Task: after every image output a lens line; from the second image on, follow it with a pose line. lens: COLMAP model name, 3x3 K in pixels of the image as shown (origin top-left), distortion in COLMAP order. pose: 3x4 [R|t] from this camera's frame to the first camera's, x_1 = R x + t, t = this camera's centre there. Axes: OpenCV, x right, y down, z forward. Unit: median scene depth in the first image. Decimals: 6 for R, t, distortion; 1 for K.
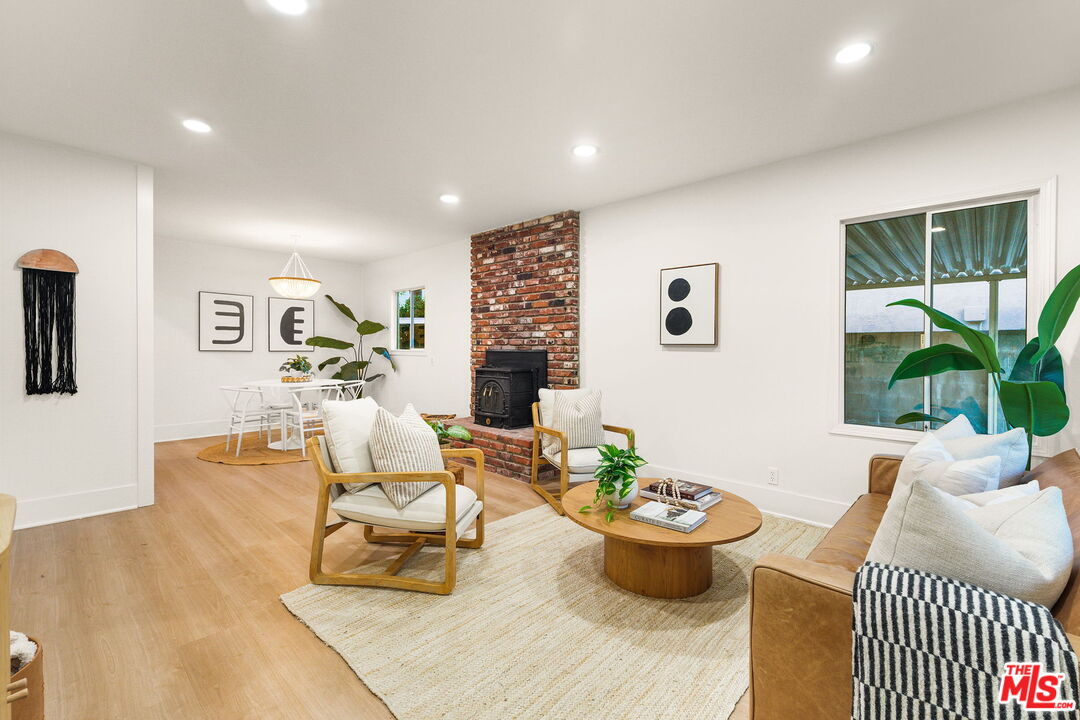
lens RADIAL K [[464.6, 0, 535.6], [0, 464.6, 354.2], [0, 0, 1]] dist [0.000559, -0.000049]
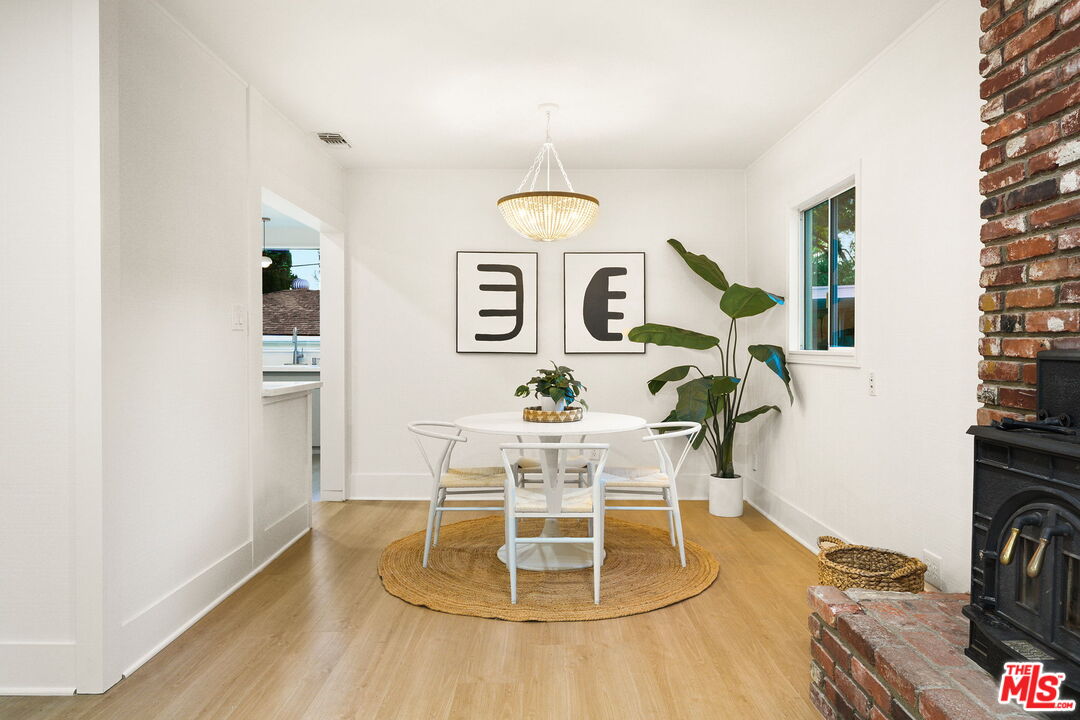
lens RADIAL K [[686.7, 0, 540.0], [0, 686.7, 360.0], [0, 0, 1]] dist [-0.026212, 0.002269]
pose [[0.694854, 0.010053, -0.719080, -0.025266], [-0.005946, 0.999948, 0.008234, -0.005427], [0.719126, -0.001445, 0.694878, 0.448693]]
